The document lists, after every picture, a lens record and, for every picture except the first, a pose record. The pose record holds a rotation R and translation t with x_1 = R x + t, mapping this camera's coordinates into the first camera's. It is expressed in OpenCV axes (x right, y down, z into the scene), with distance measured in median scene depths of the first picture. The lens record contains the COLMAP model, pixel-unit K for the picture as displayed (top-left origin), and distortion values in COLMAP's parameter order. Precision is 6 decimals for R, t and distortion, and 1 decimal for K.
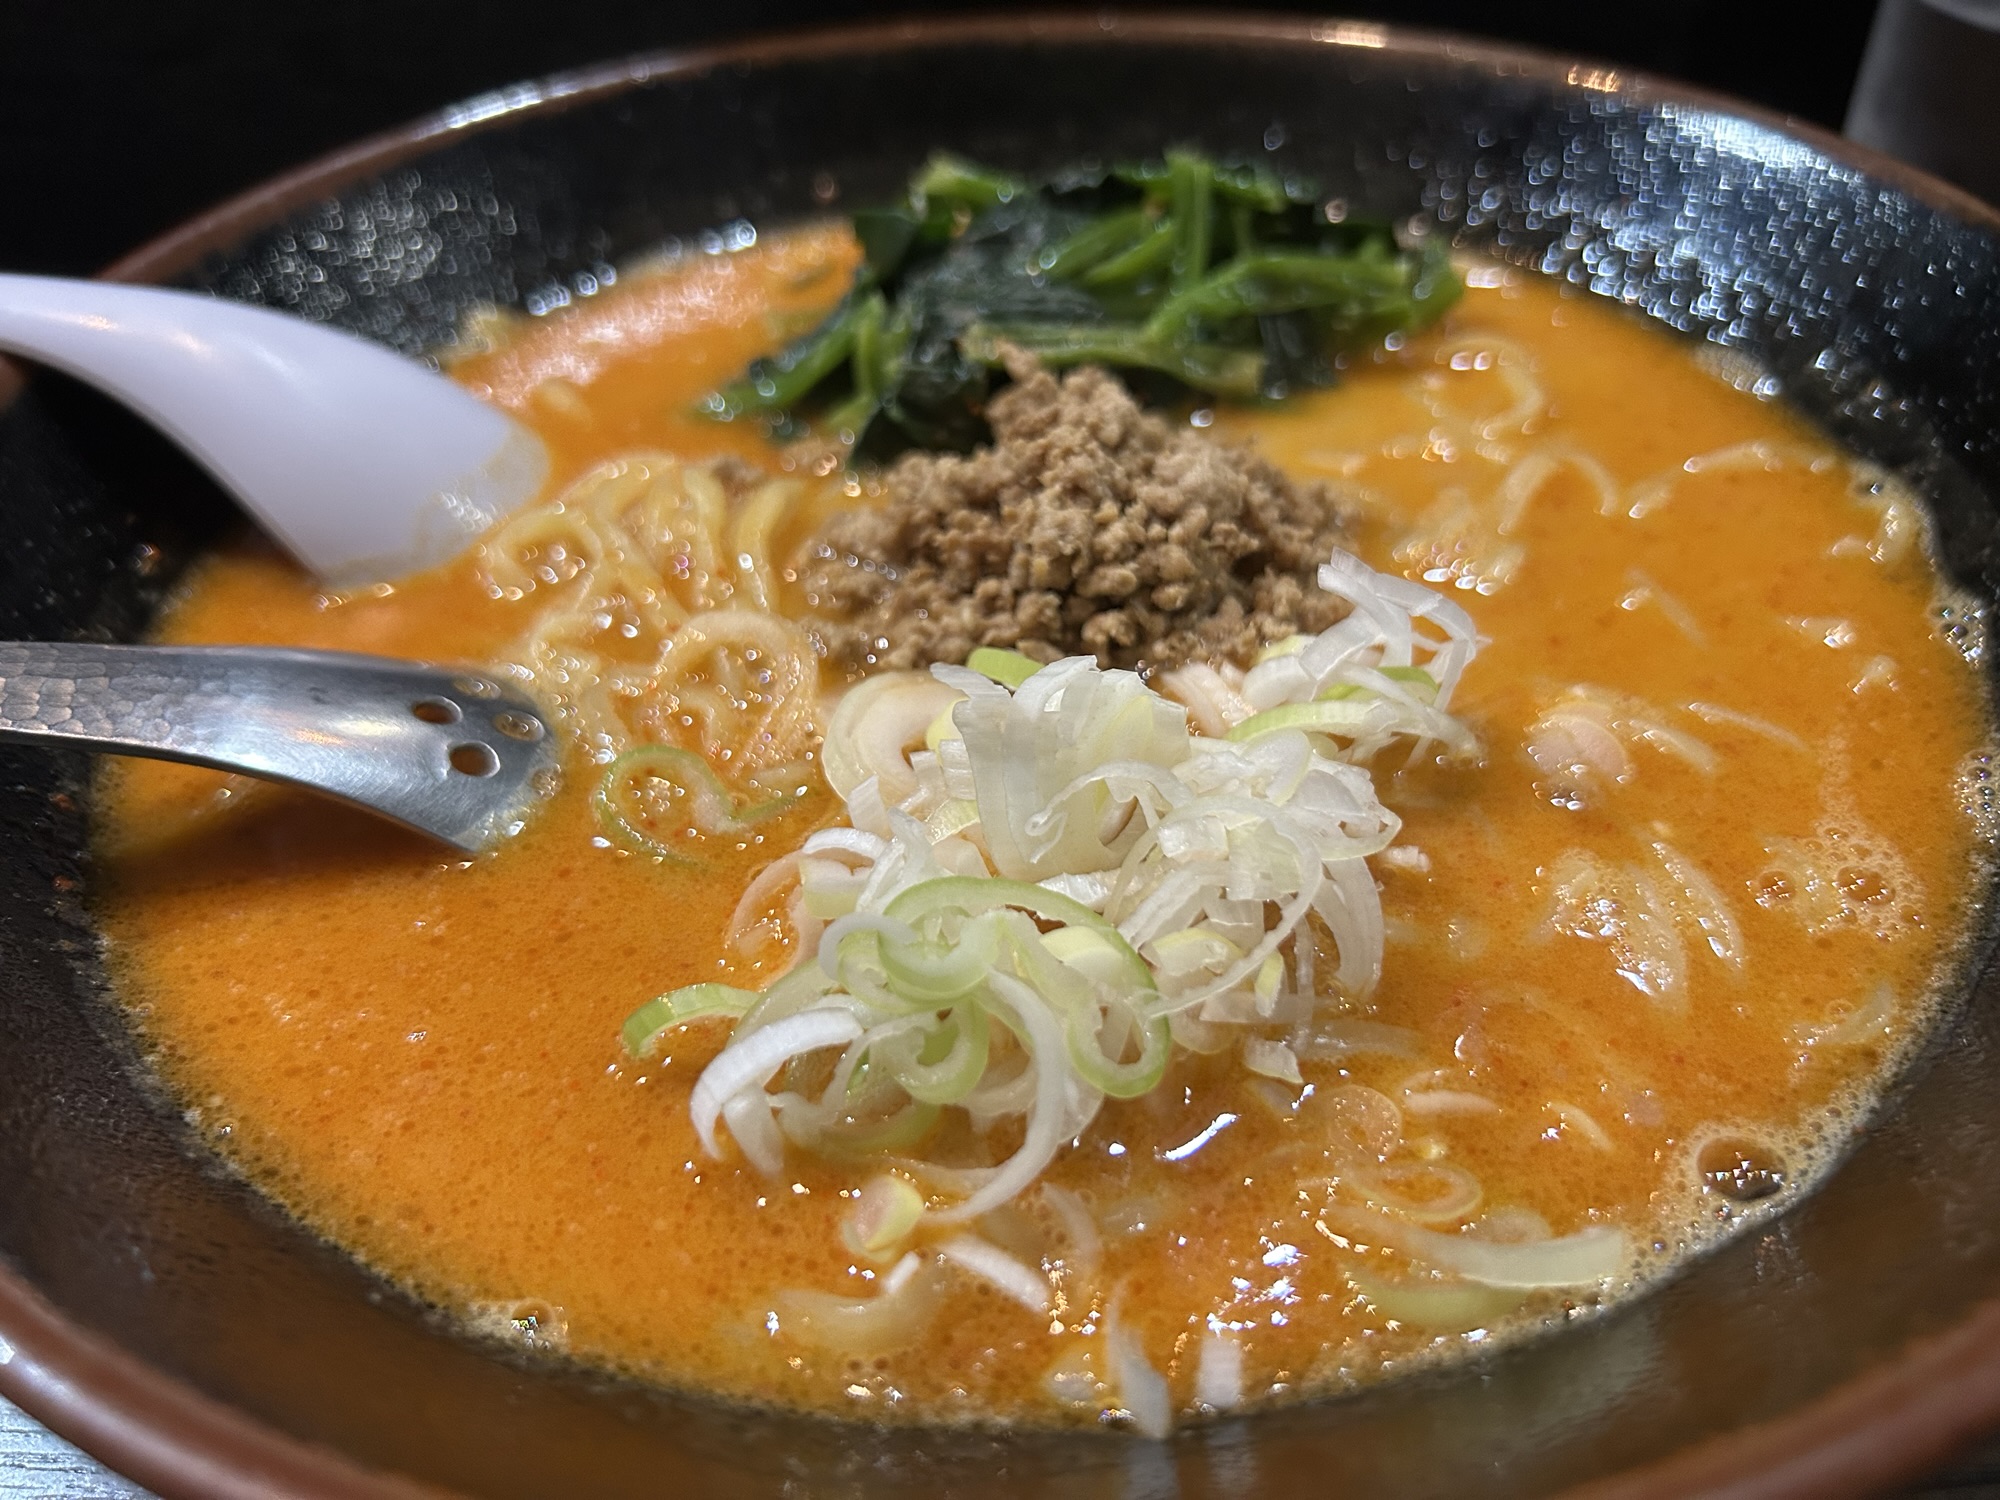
lens RADIAL K [[1503.7, 0, 1000.0], [0, 1503.7, 750.0], [0, 0, 1]] dist [0.096692, -0.254450]
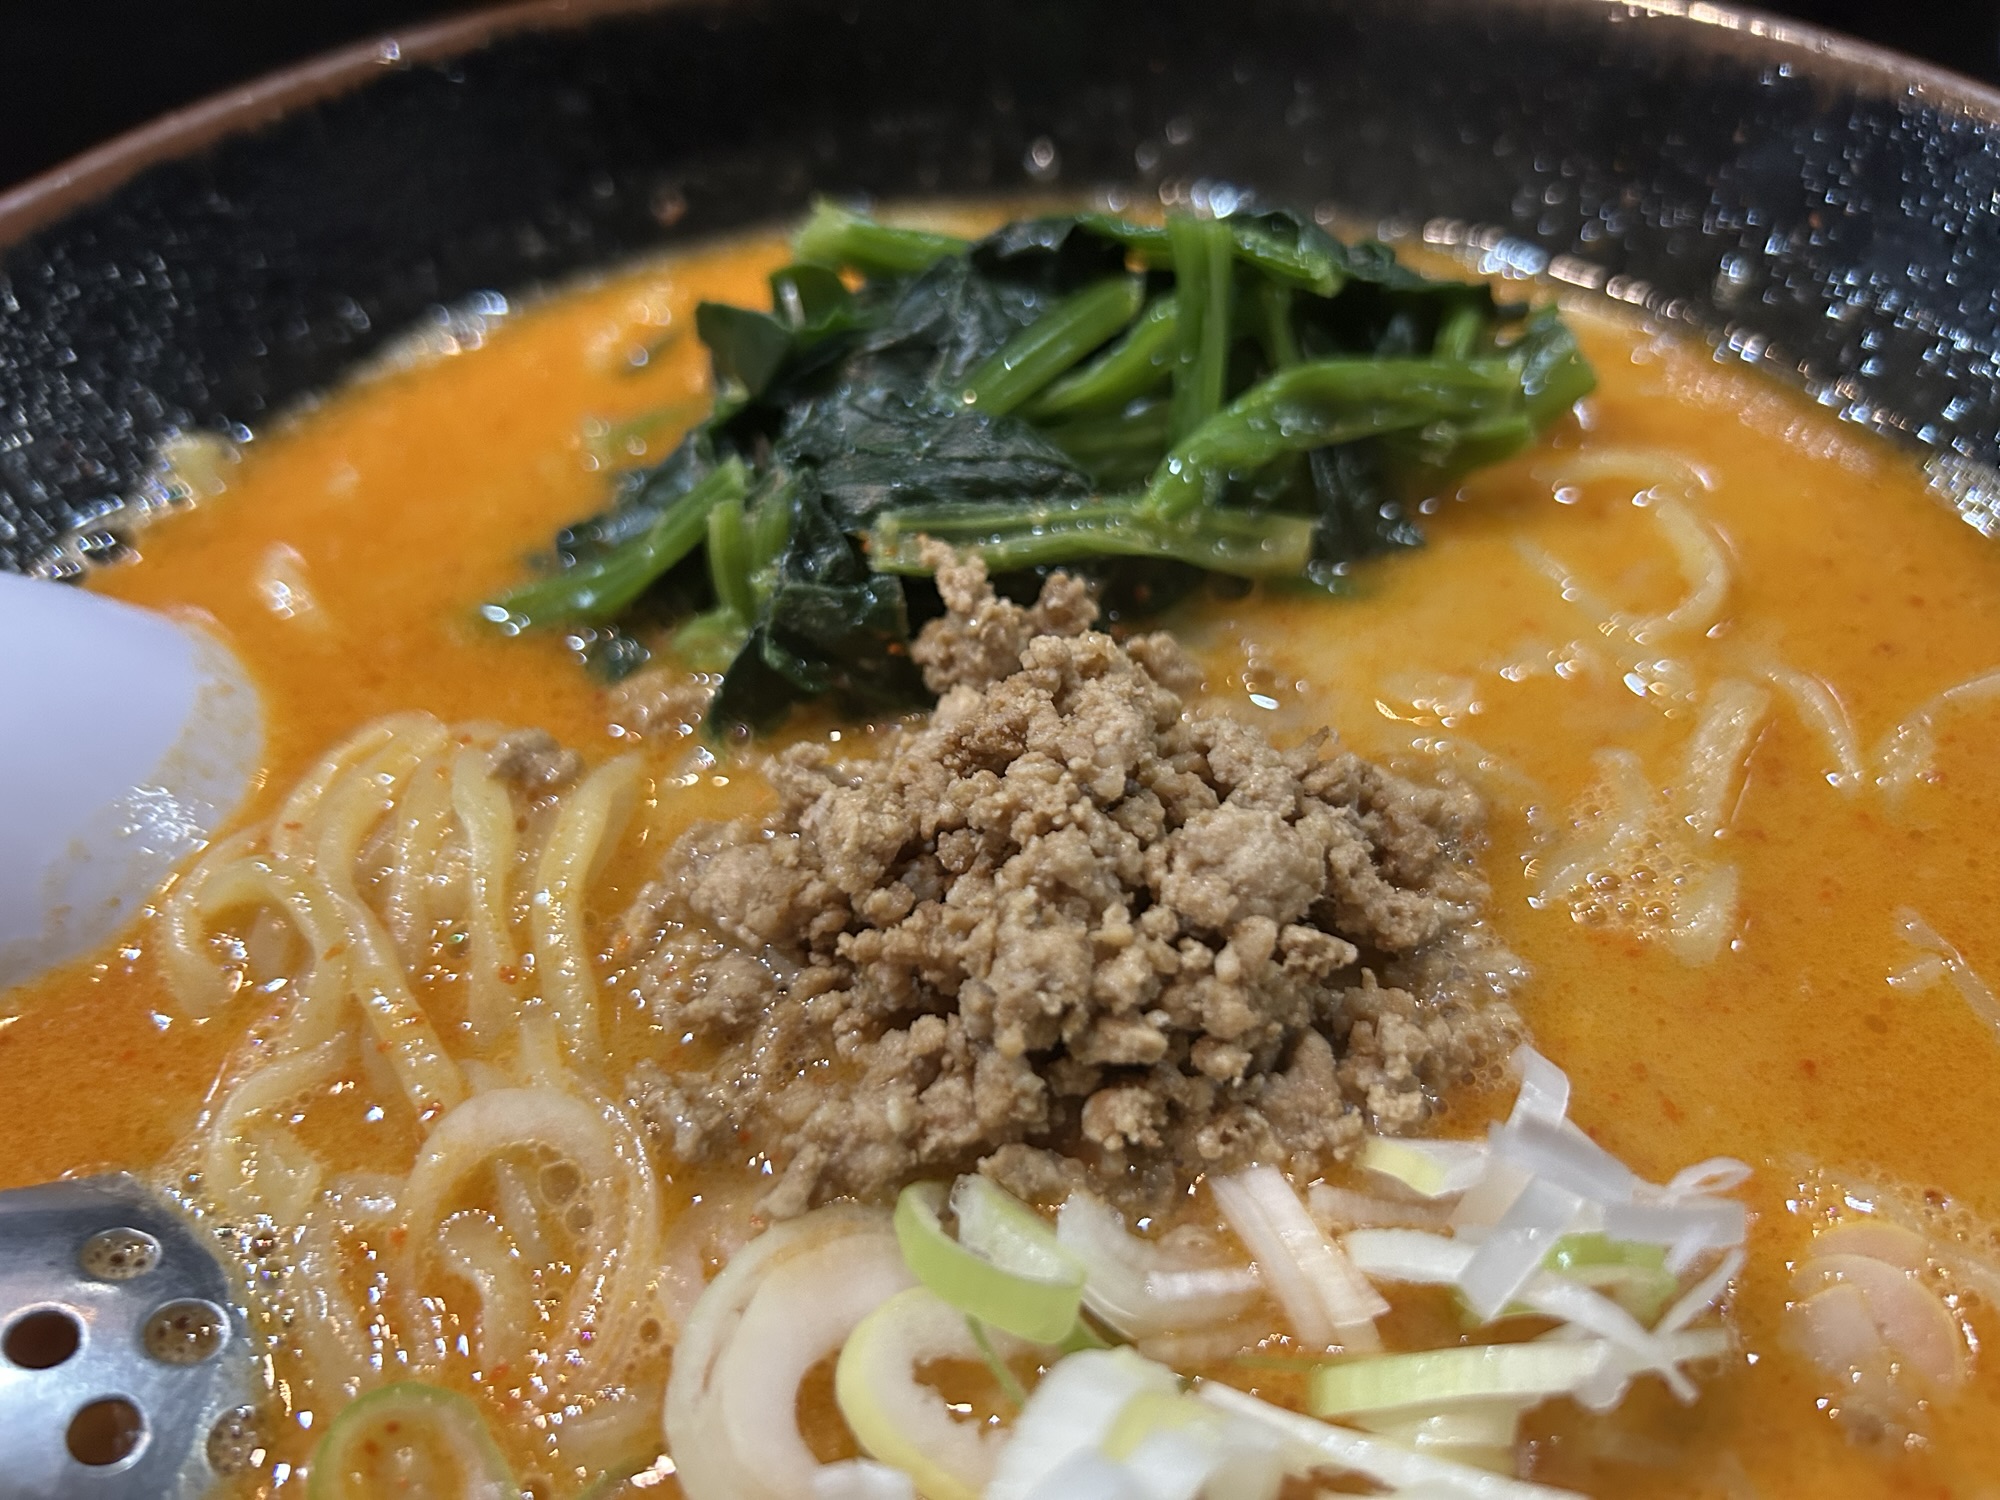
lens RADIAL K [[1503.7, 0, 1000.0], [0, 1503.7, 750.0], [0, 0, 1]] dist [0.096692, -0.254450]
pose [[0.998313, -0.051142, 0.027494, 0.011374], [0.047182, 0.990494, 0.129211, -0.303938], [-0.033841, -0.127696, 0.991236, 0.390503]]
